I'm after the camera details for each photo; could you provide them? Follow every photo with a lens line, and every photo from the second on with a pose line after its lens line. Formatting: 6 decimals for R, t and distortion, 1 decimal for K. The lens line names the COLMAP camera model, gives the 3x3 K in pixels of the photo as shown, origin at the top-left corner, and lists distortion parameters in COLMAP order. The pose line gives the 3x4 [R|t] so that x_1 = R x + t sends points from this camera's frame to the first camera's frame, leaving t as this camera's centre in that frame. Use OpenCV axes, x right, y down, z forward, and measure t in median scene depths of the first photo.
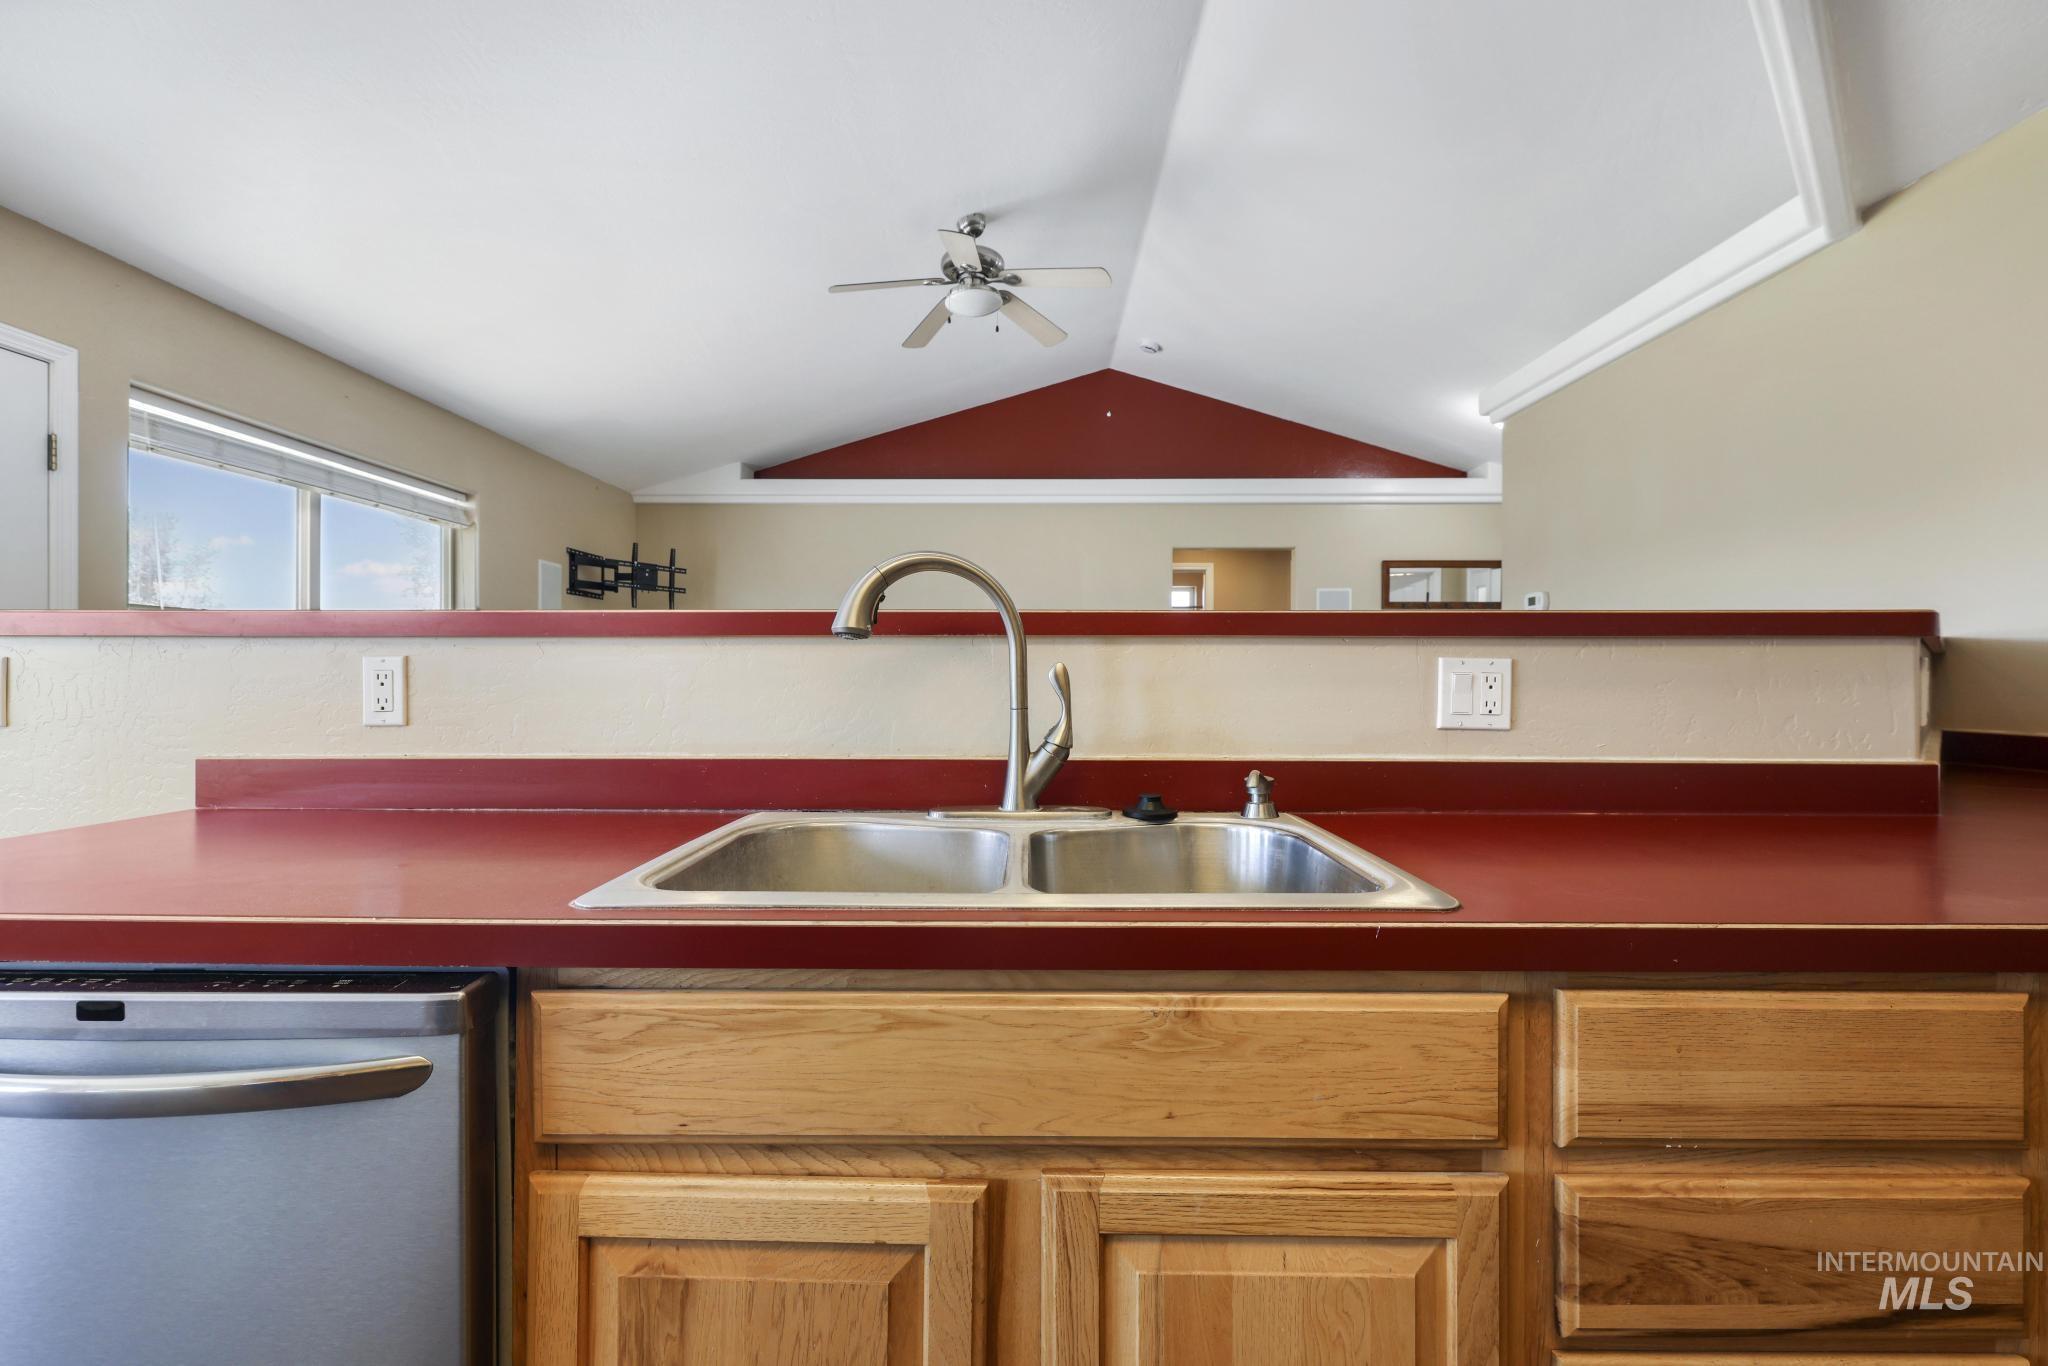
lens RADIAL K [[892.6, 0, 1022.5], [0, 892.6, 676.8], [0, 0, 1]] dist [0.000174, -0.000661]
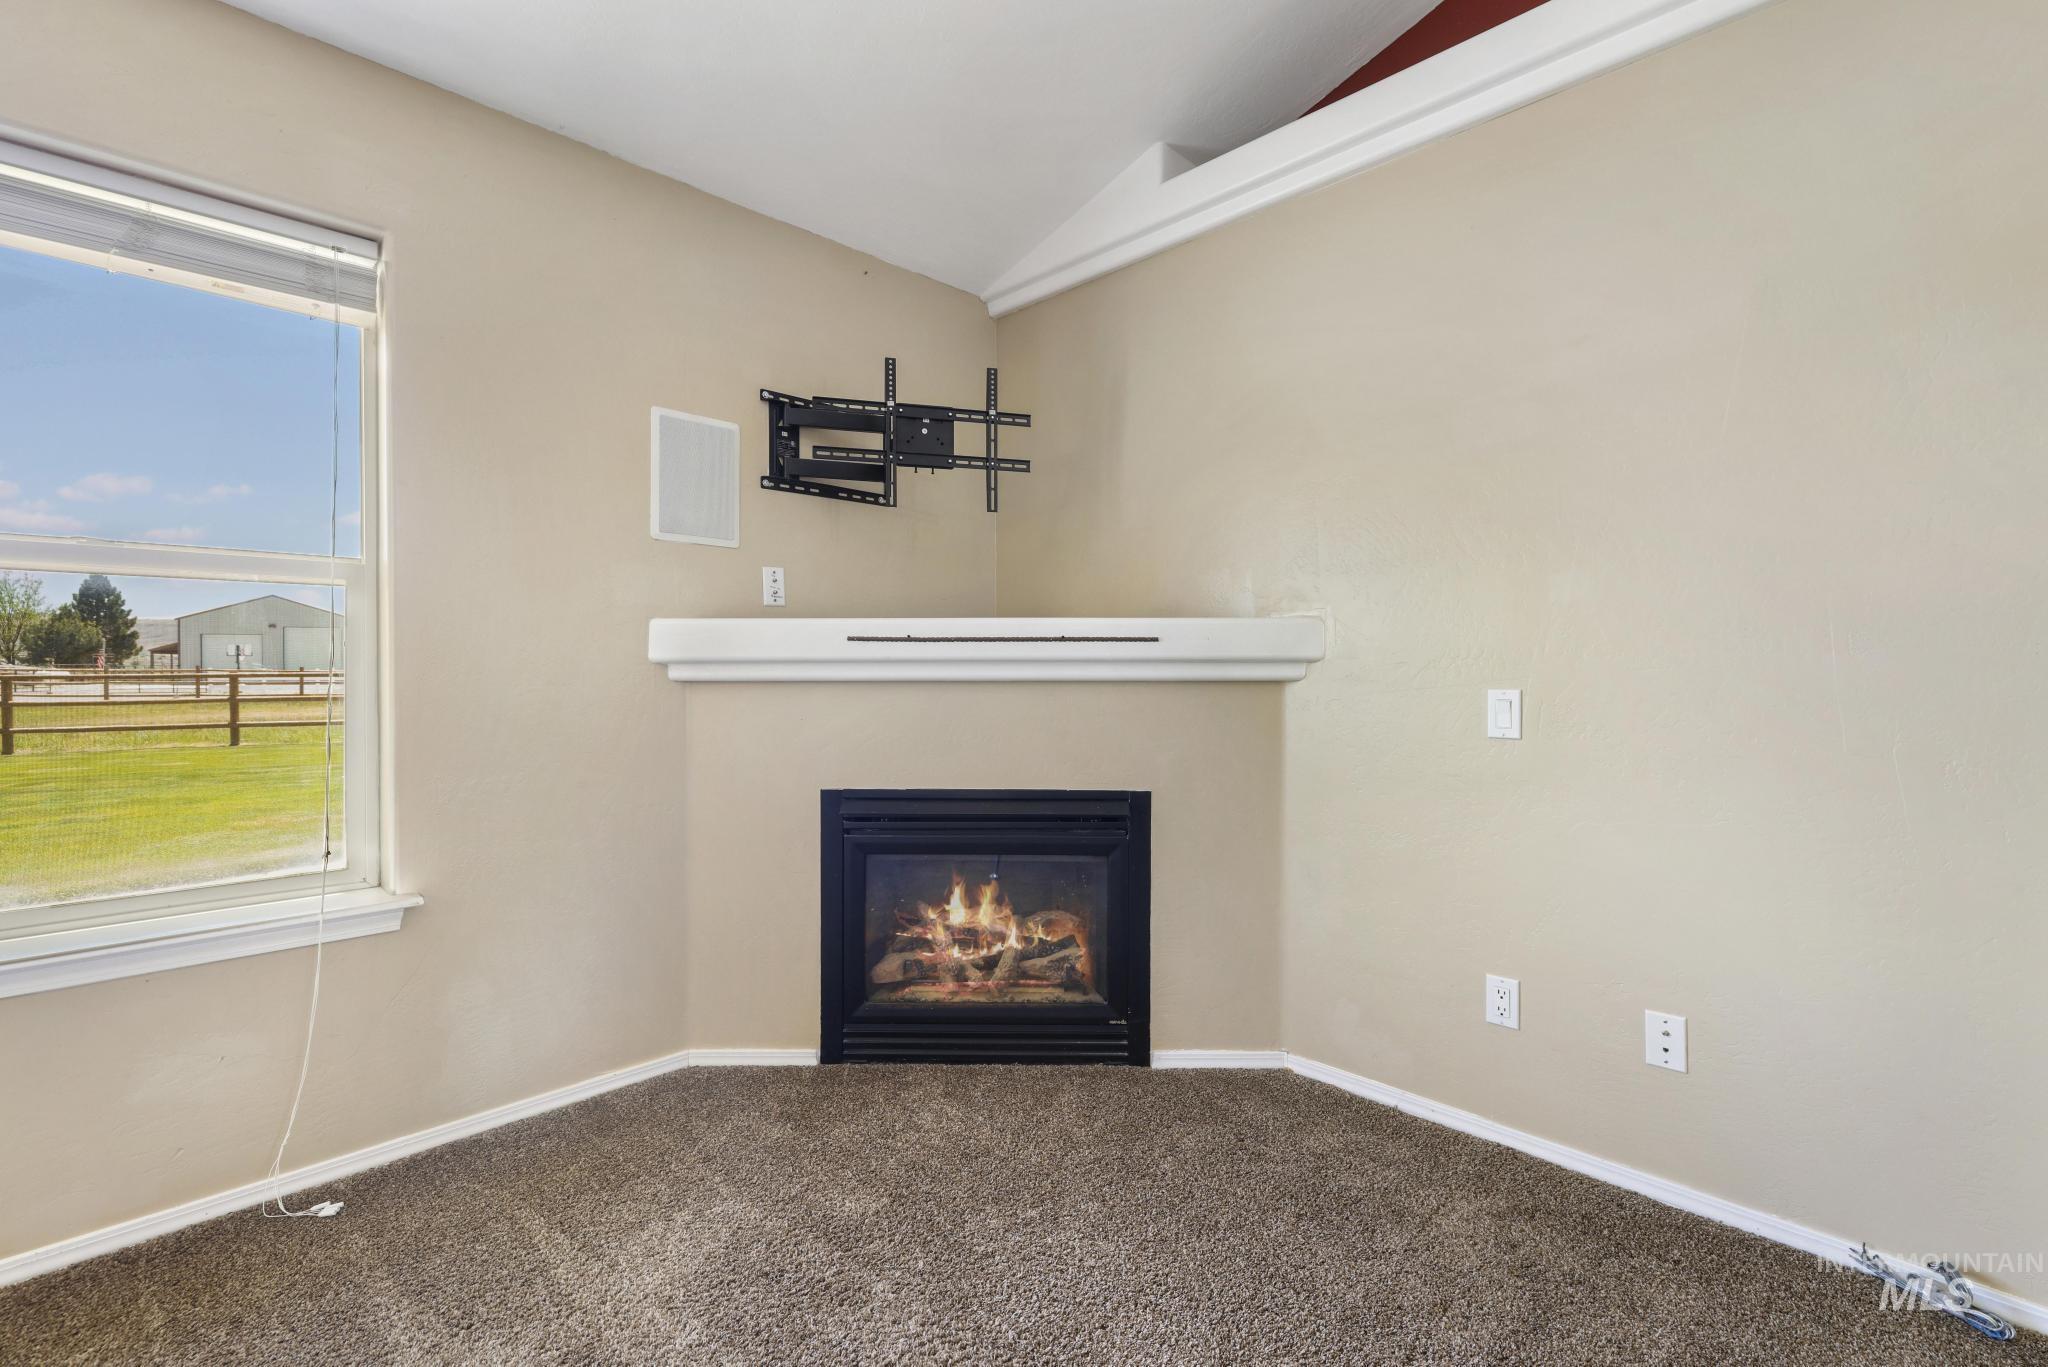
lens RADIAL K [[892.6, 0, 1028.7], [0, 892.6, 675.3], [0, 0, 1]] dist [0.000174, -0.000661]
pose [[0.721848, 0.001763, -0.692049, -0.082425], [0.006043, 0.999943, 0.008851, 0.001479], [0.692025, -0.010571, 0.721796, 0.722753]]
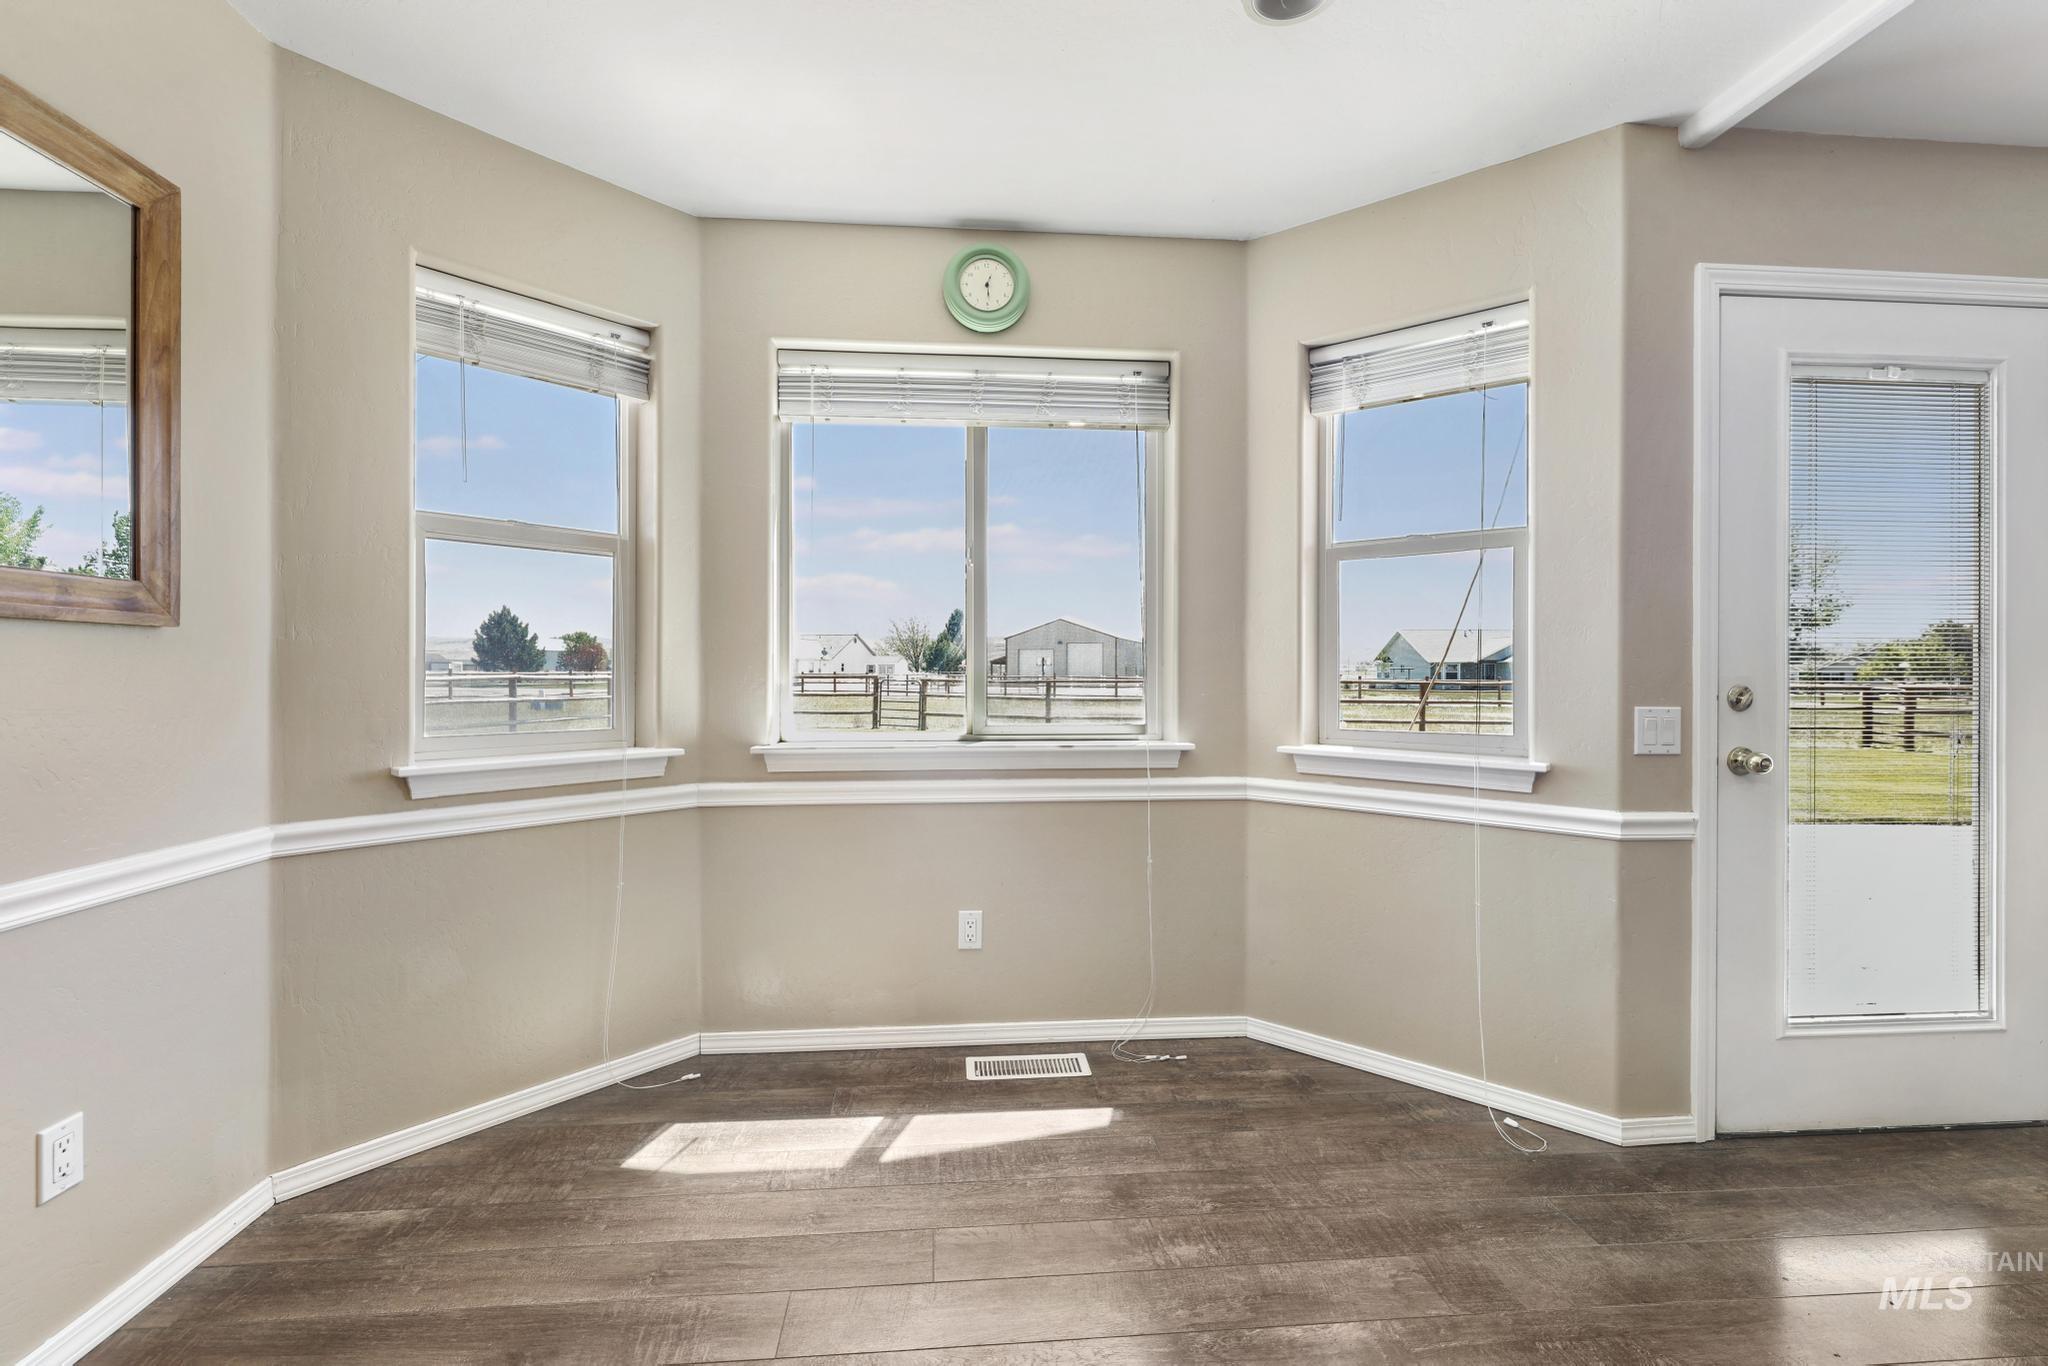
lens RADIAL K [[892.6, 0, 1009.5], [0, 892.6, 674.1], [0, 0, 1]] dist [0.000174, -0.000661]
pose [[0.098667, -0.003885, -0.995113, -0.164561], [-0.001701, 0.999990, -0.004072, -0.001459], [0.995119, 0.002095, 0.098660, -0.027214]]
